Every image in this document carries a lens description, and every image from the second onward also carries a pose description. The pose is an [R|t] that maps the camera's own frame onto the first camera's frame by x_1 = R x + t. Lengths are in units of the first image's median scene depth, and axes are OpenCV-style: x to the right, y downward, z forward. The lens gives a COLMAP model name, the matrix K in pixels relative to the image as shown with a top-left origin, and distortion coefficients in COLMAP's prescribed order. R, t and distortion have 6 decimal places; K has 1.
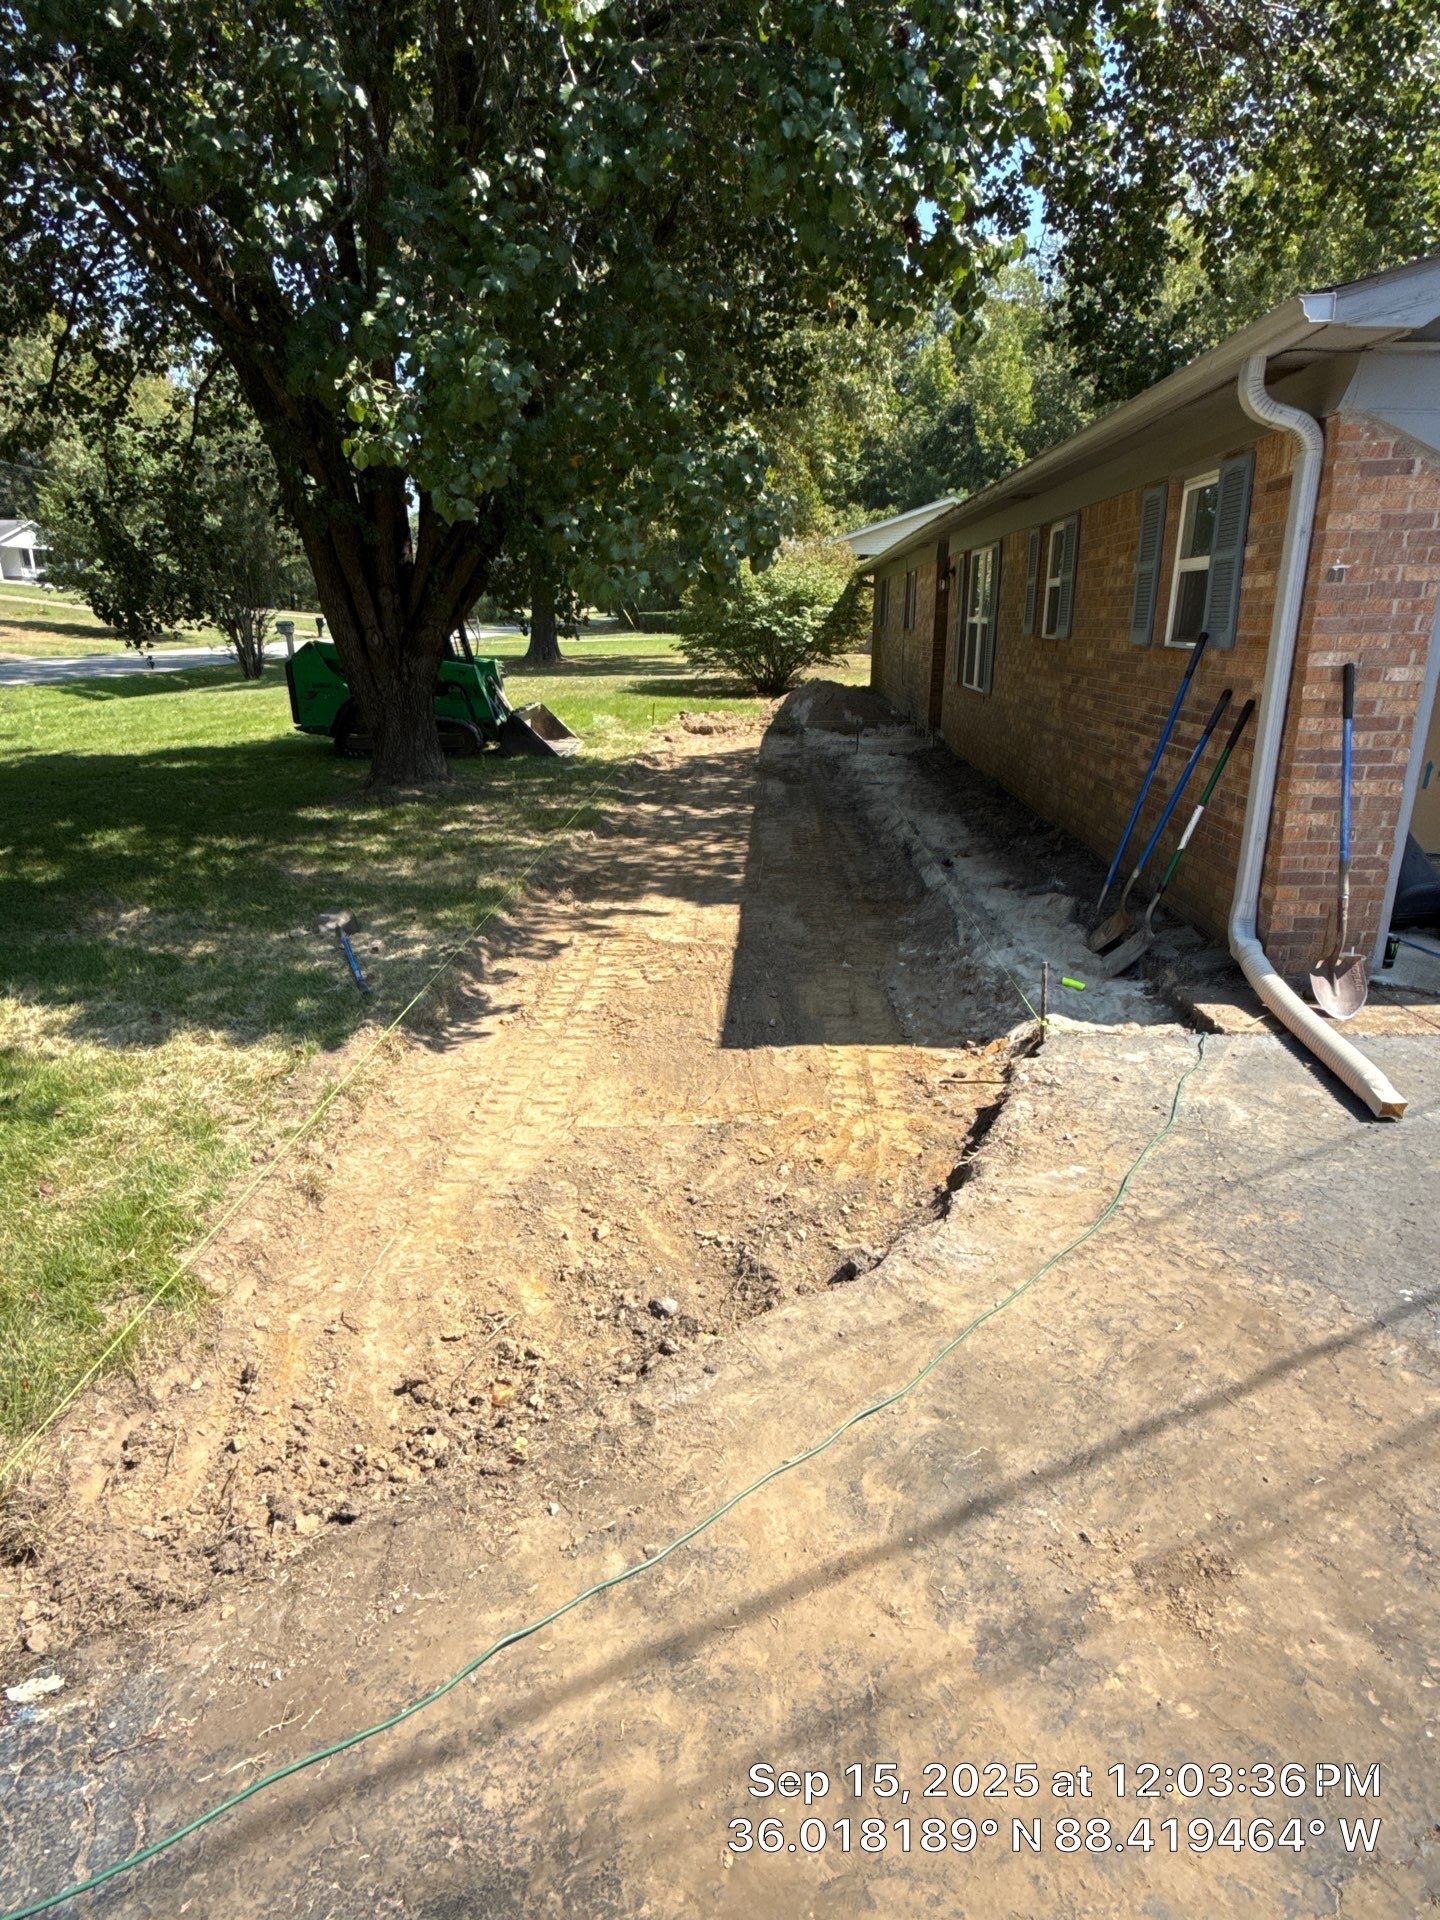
lens RADIAL K [[1057.4, 0, 723.4], [0, 1057.4, 962.6], [0, 0, 1]] dist [0.003321, -0.000978]
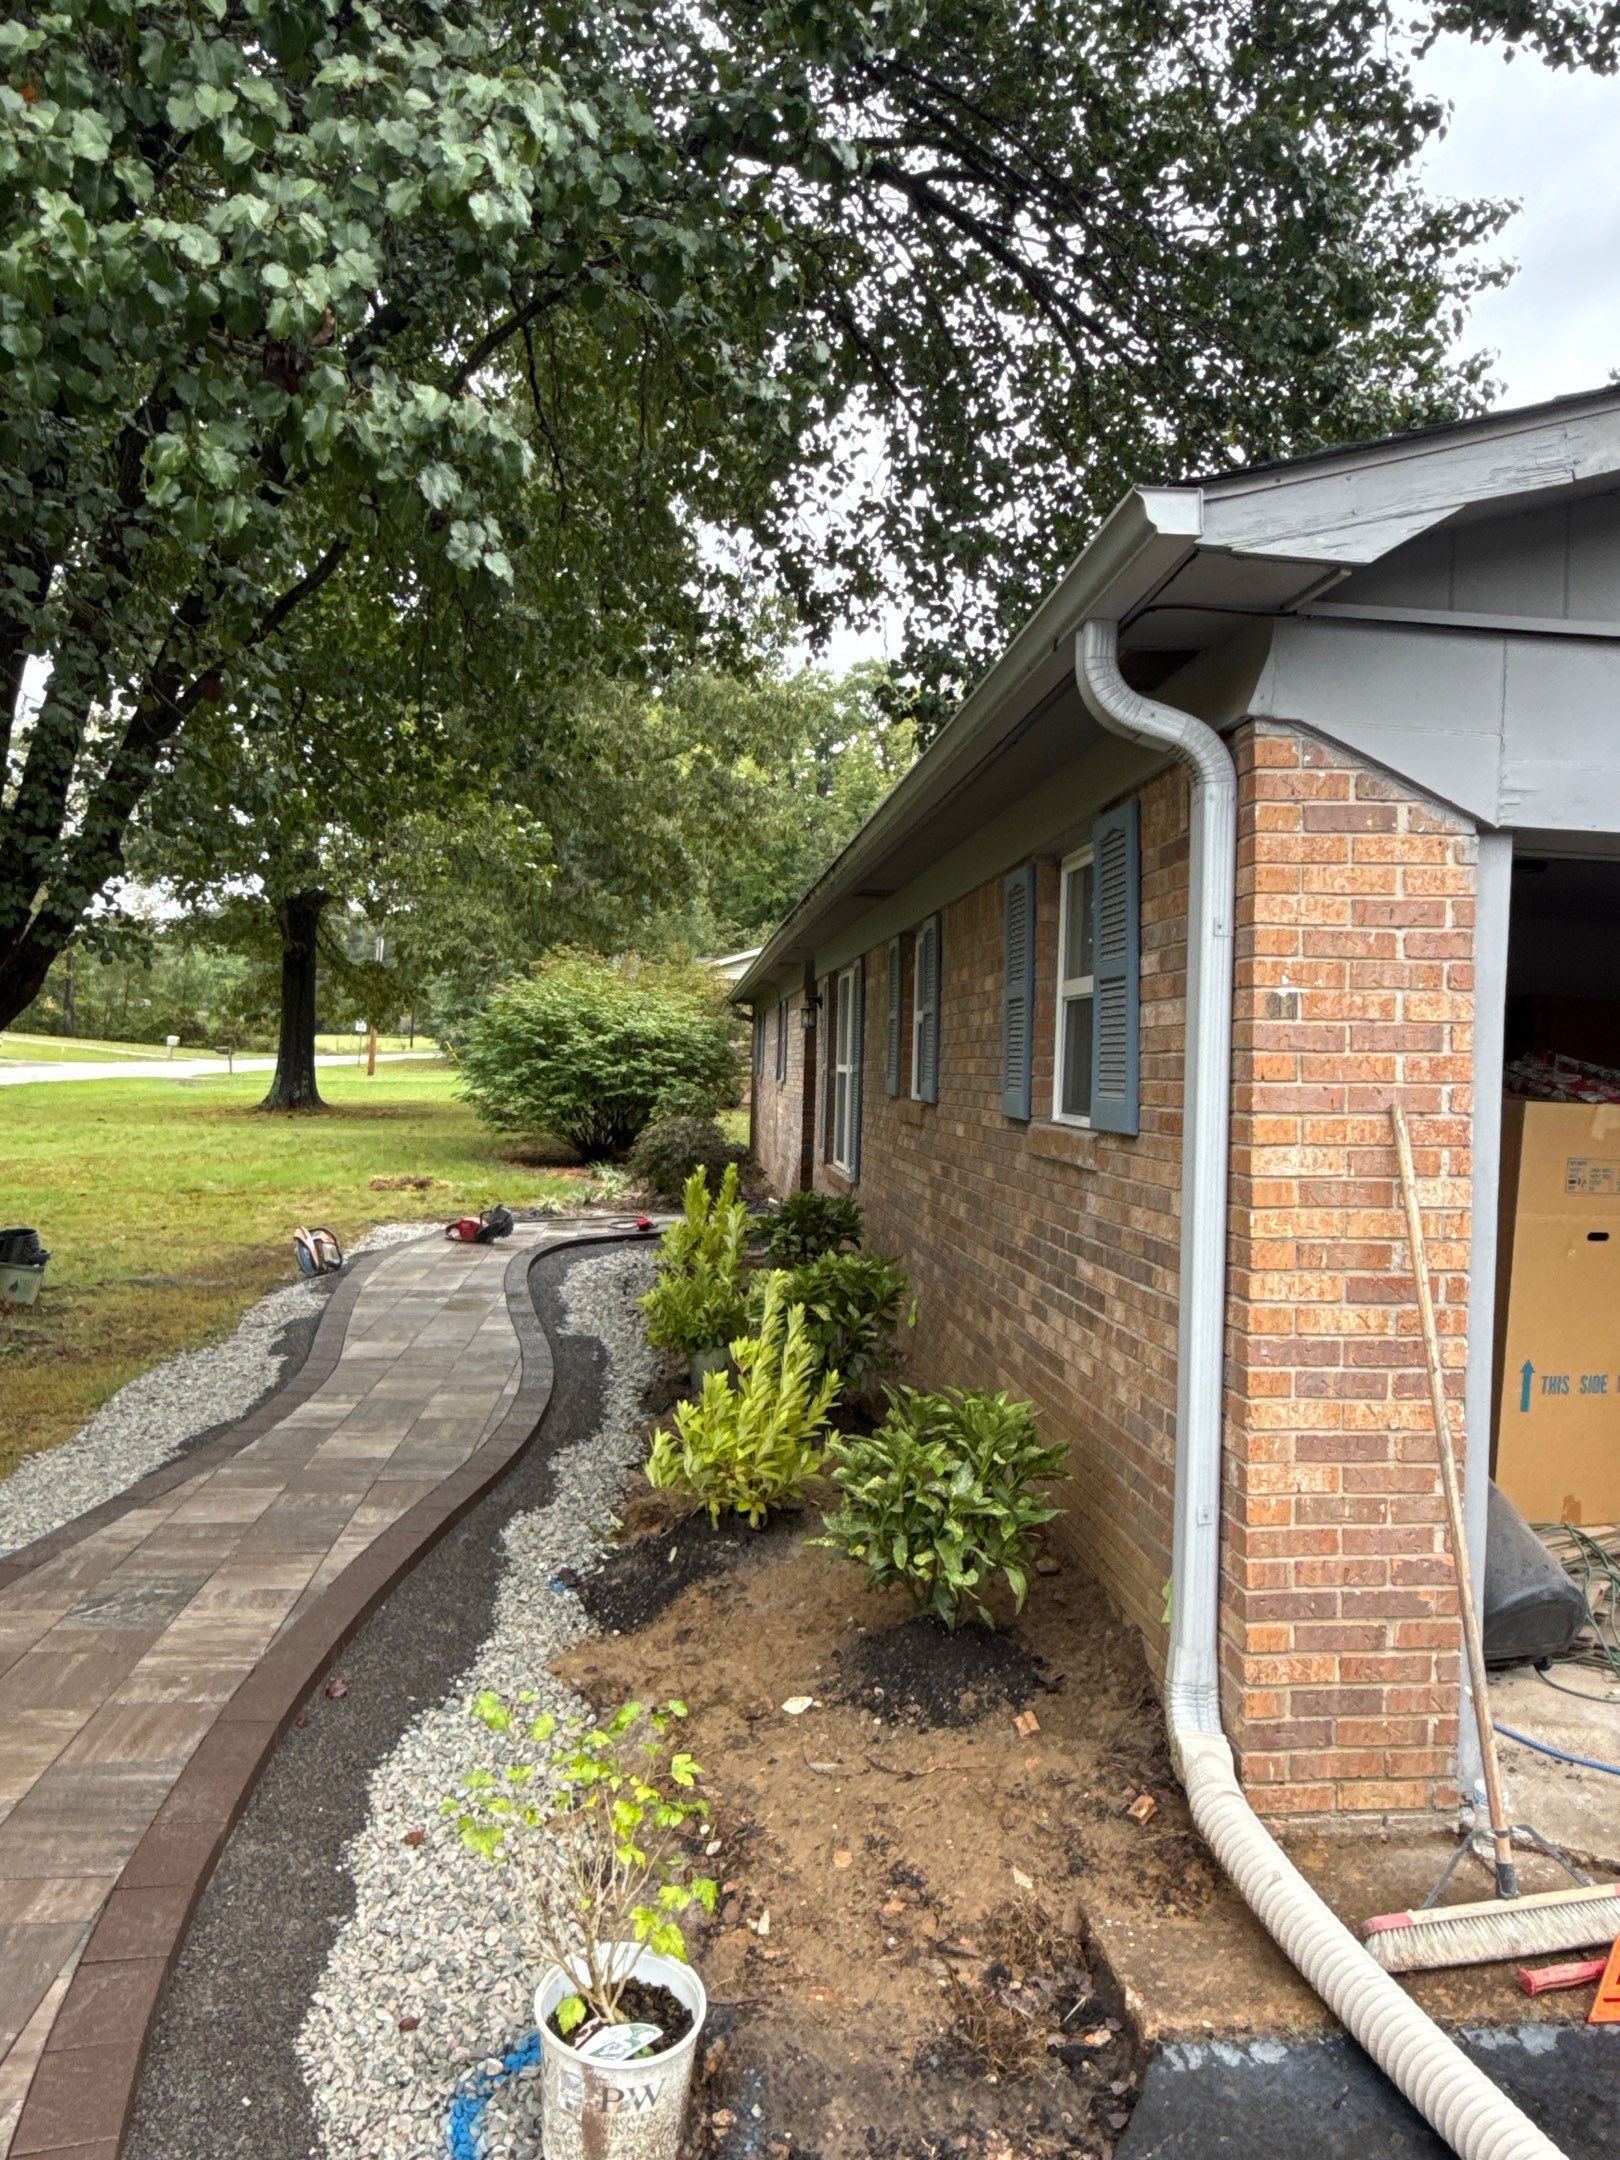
lens RADIAL K [[1471.1, 0, 813.4], [0, 1471.1, 1091.6], [0, 0, 1]] dist [0.002997, -0.003248]
pose [[0.990183, 0.028474, 0.136843, 0.233049], [0.012350, 0.957378, -0.288573, -0.111619], [-0.139227, 0.287431, 0.947628, 0.334196]]
